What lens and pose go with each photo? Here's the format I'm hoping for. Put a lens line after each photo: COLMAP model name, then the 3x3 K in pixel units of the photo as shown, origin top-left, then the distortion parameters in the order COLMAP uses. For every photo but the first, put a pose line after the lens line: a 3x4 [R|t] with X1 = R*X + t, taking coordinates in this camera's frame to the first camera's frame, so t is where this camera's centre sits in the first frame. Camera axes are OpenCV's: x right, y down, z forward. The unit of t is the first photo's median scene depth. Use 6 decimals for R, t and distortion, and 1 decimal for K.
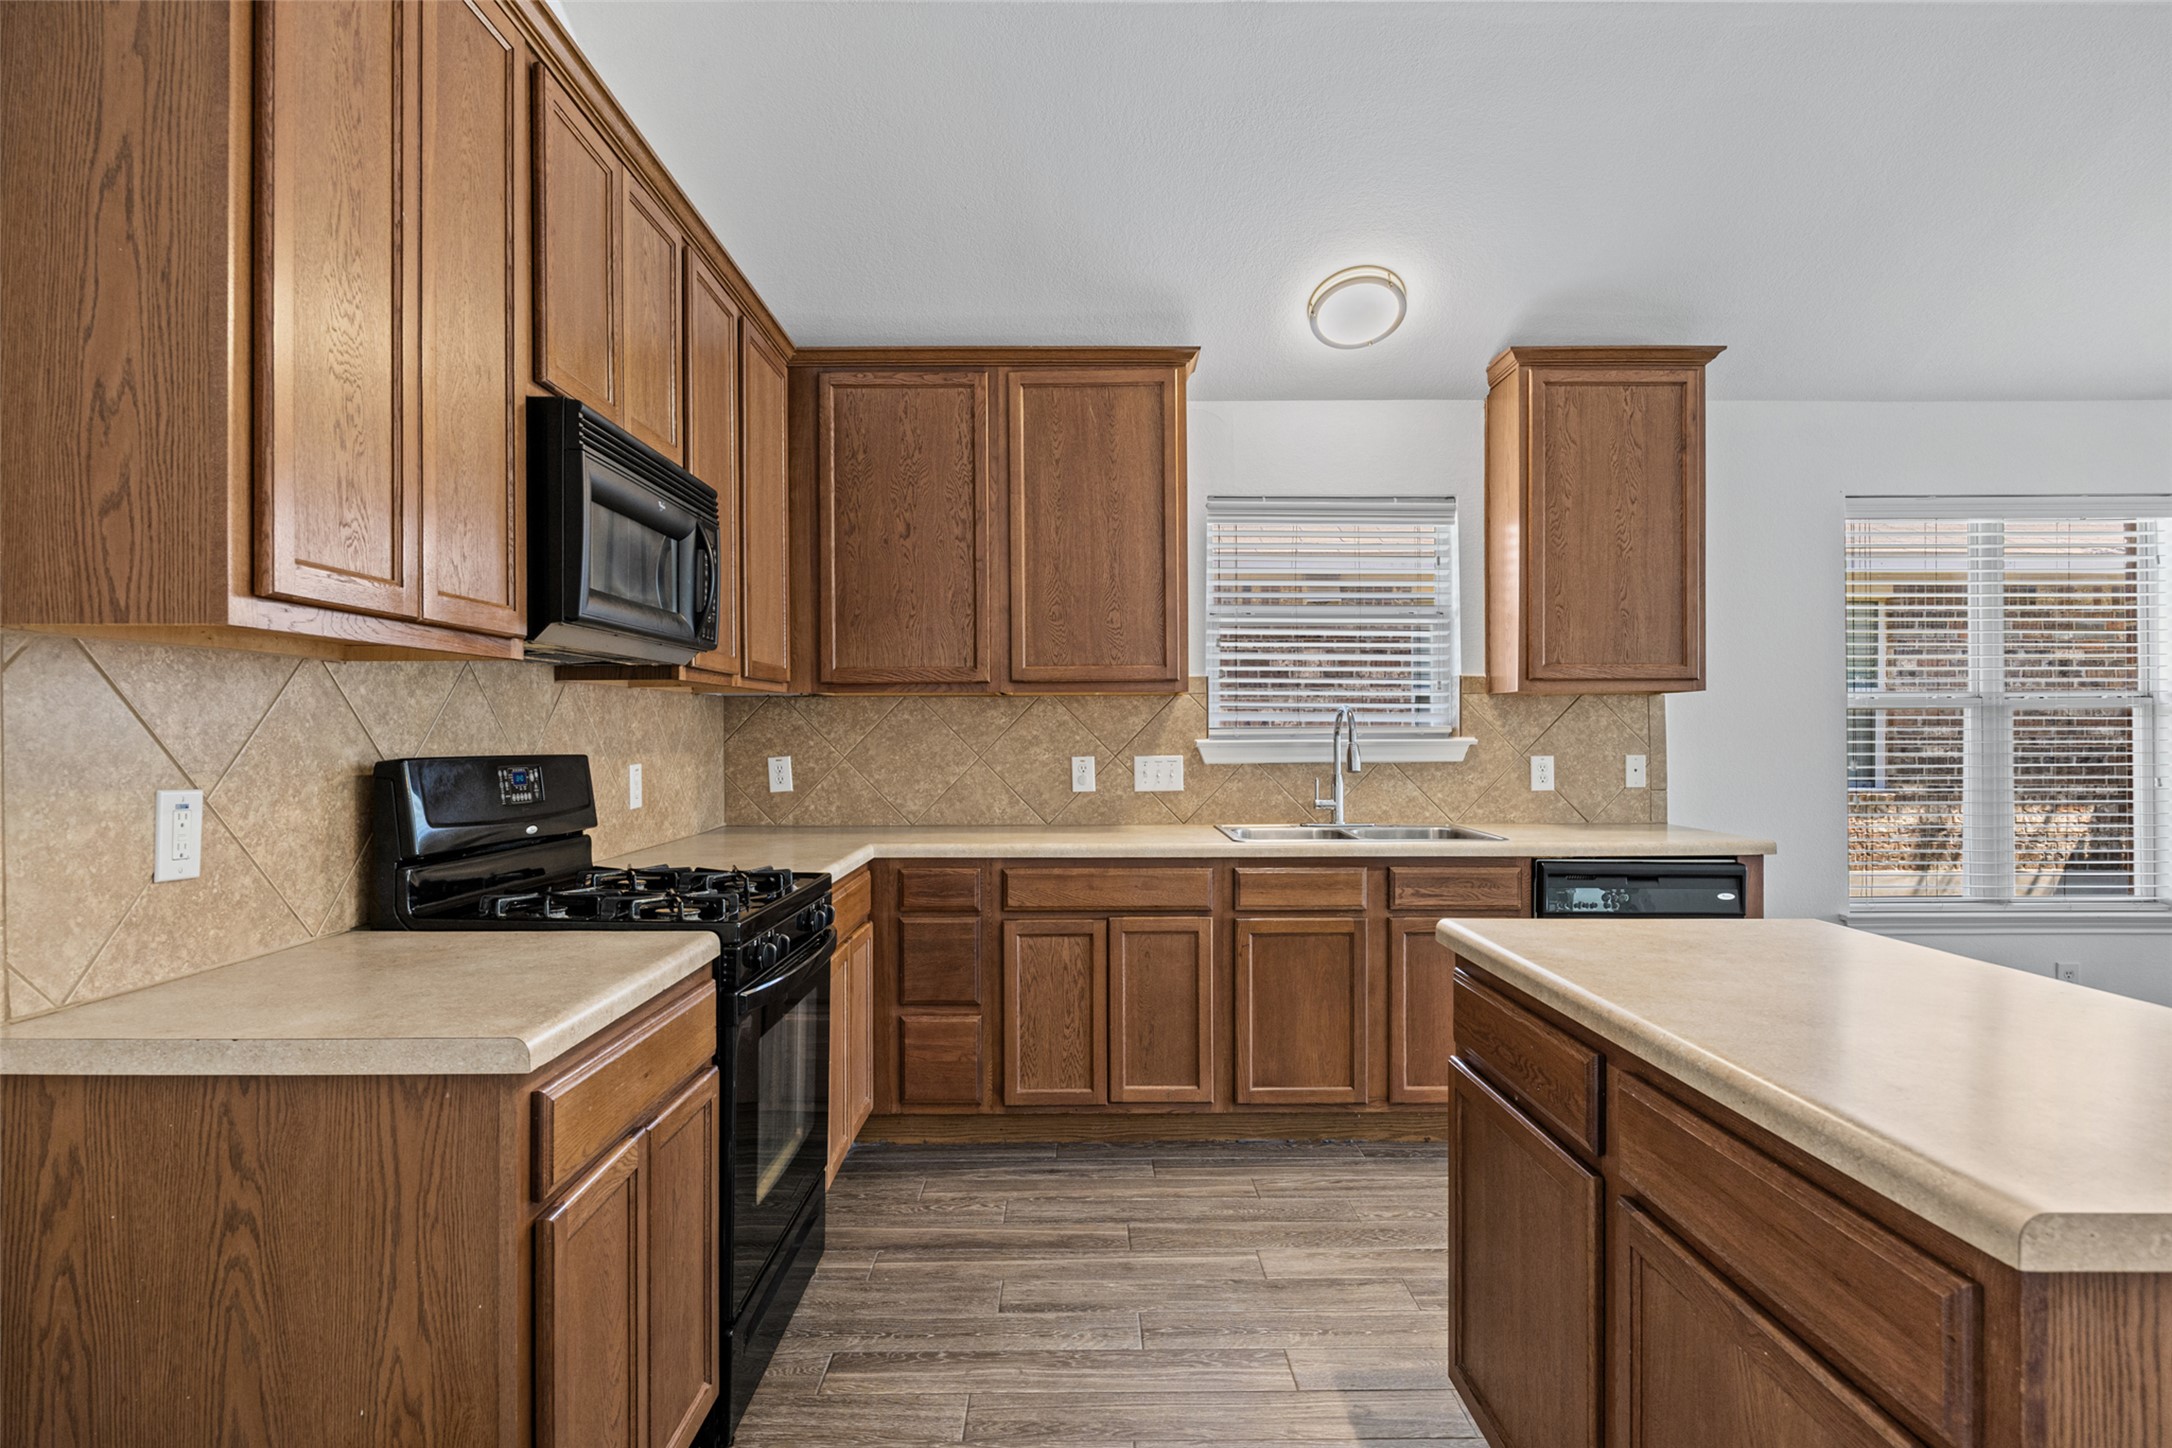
lens RADIAL K [[1159.7, 0, 1079.1], [0, 1159.7, 733.0], [0, 0, 1]] dist [-0.000903, -0.002799]
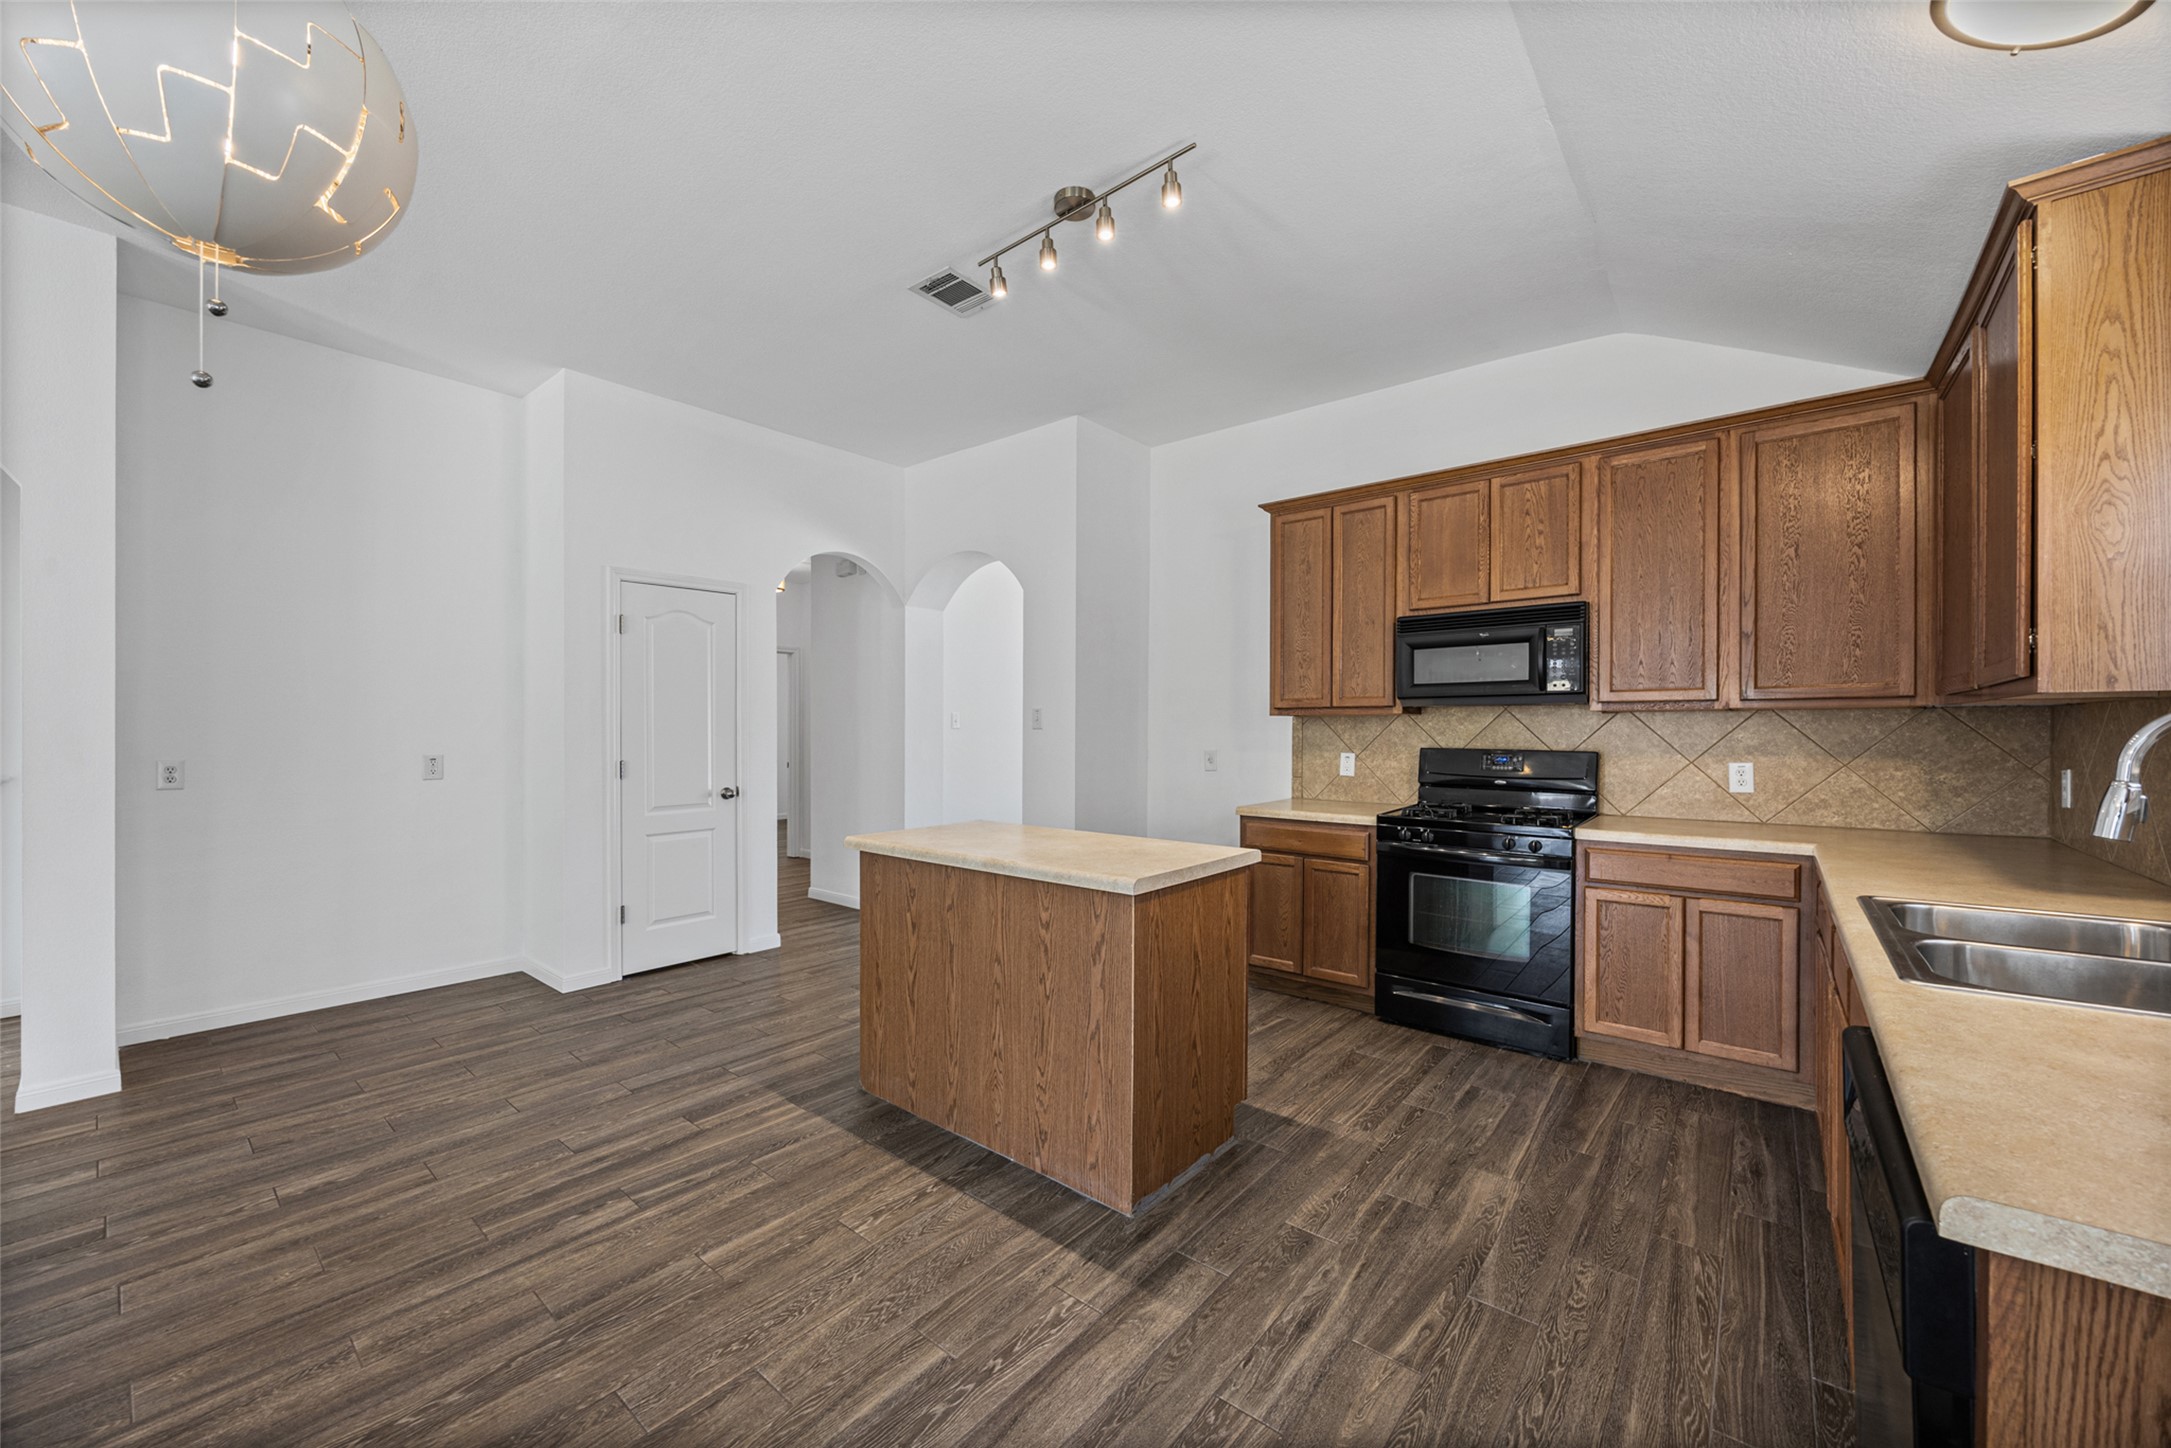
lens RADIAL K [[824.5, 0, 1085.1], [0, 824.5, 739.8], [0, 0, 1]] dist [-0.005809, 0.000490]
pose [[-0.639975, 0.012649, -0.768292, 0.813802], [0.001187, 0.999880, 0.015473, -0.016595], [0.768395, 0.008990, -0.639913, 0.893837]]
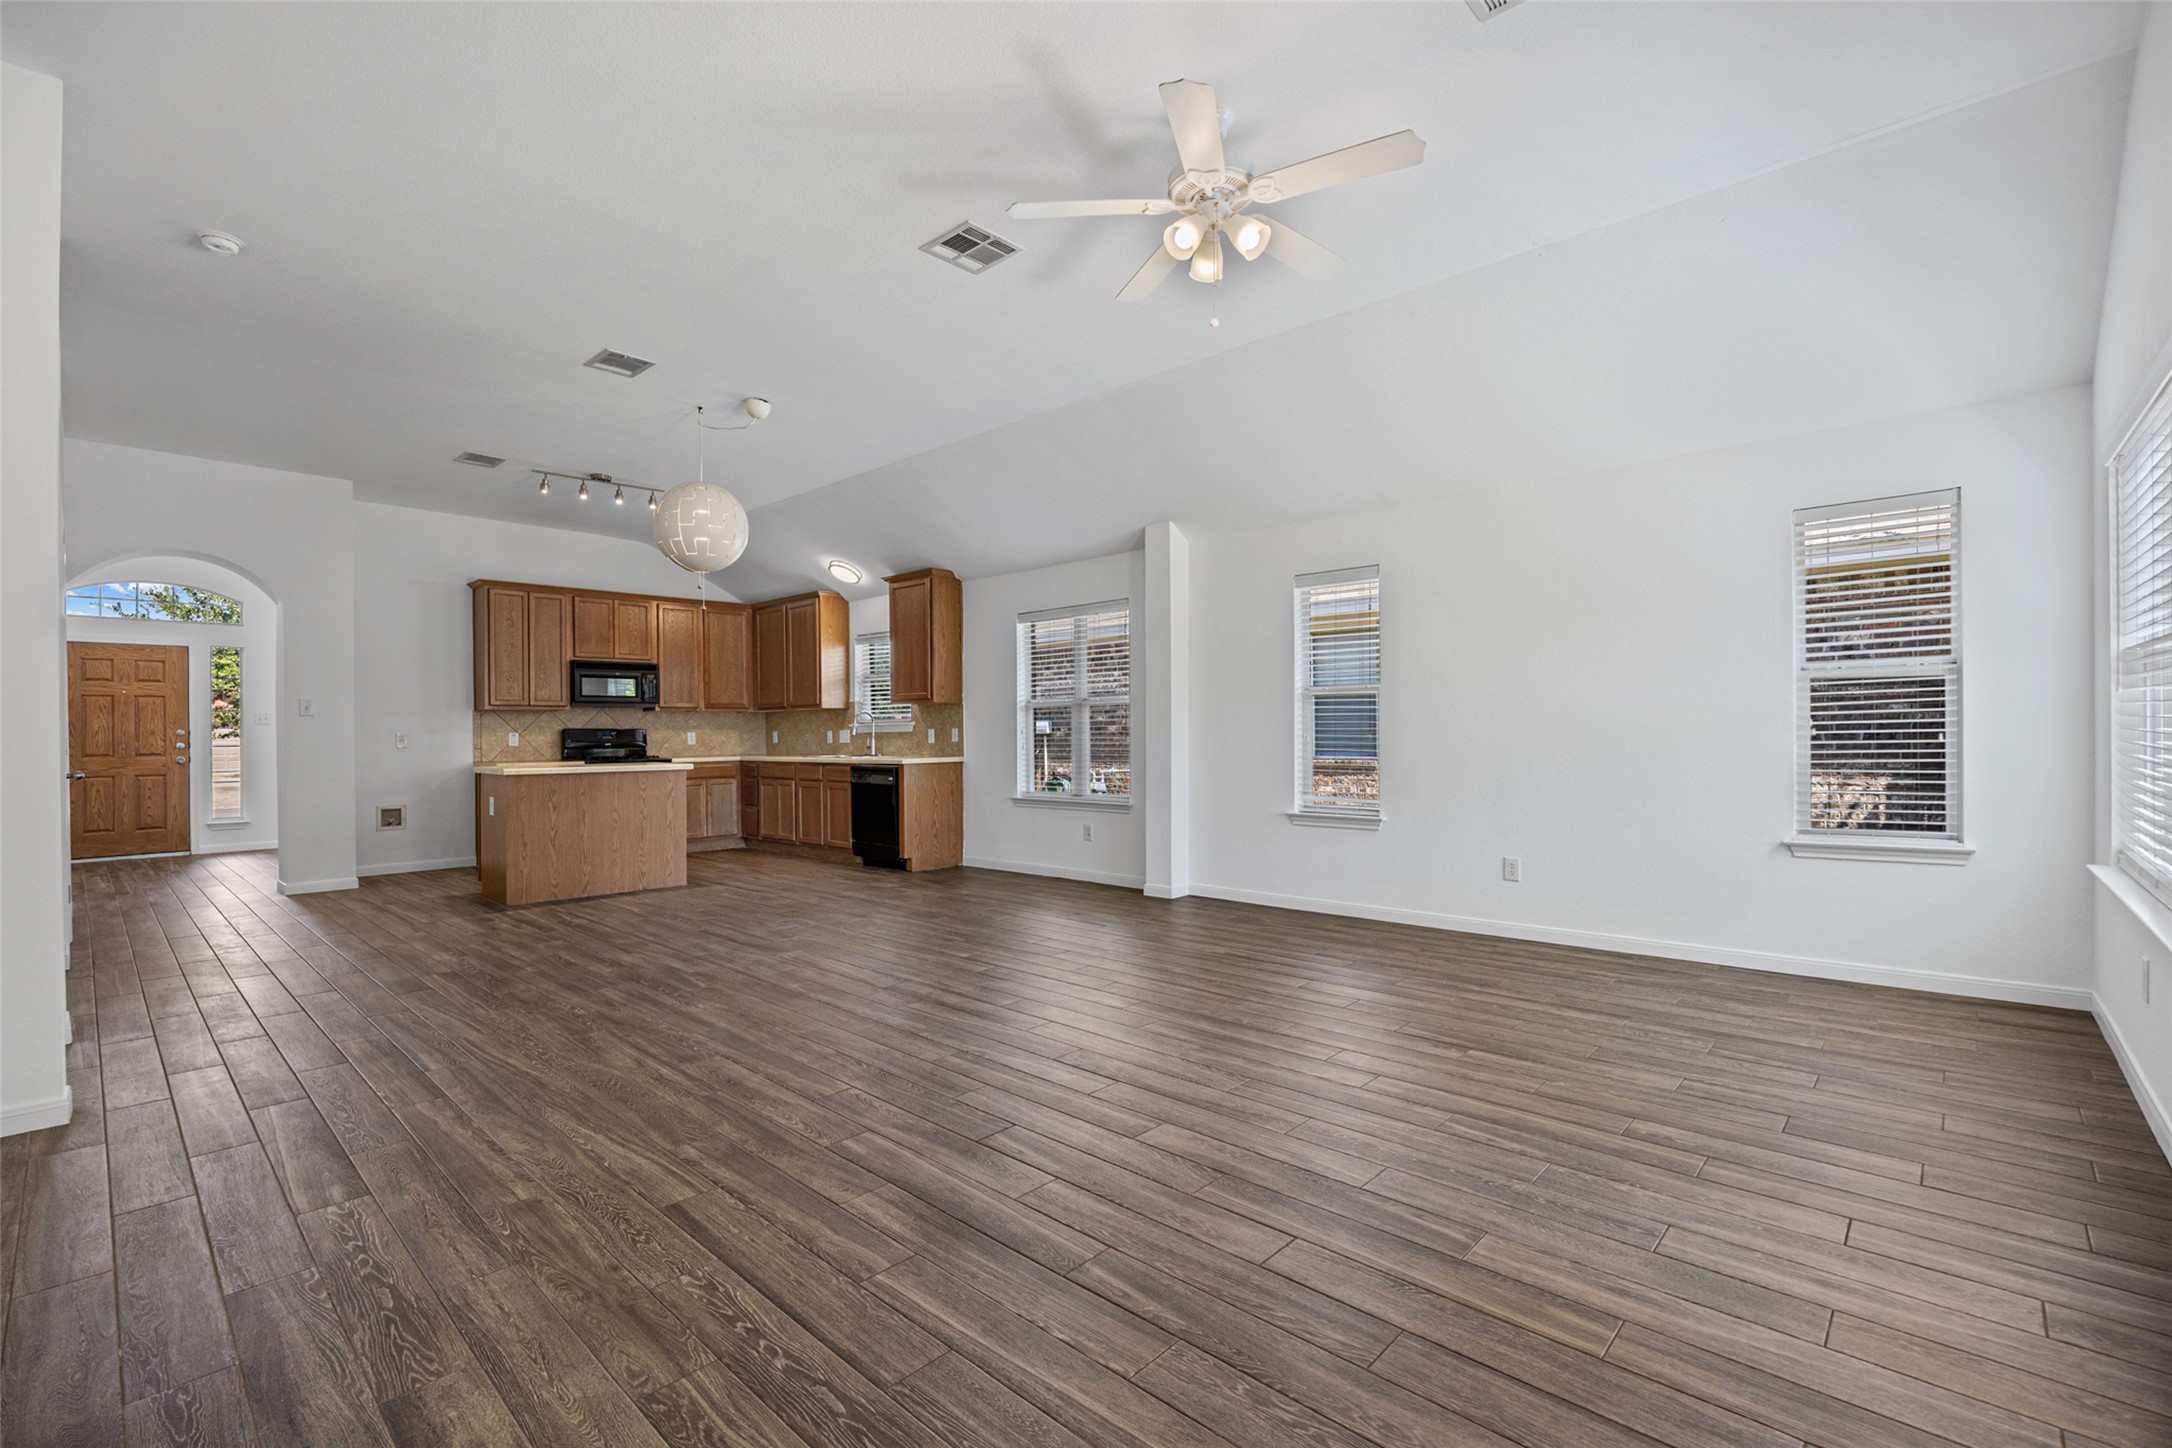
lens RADIAL K [[957.7, 0, 1087.8], [0, 957.7, 732.4], [0, 0, 1]] dist [-0.018563, 0.001538]
pose [[0.735530, -0.006489, -0.677462, 2.253560], [0.008630, 0.999963, -0.000208, 0.033171], [0.677438, -0.005694, 0.735558, -0.325221]]
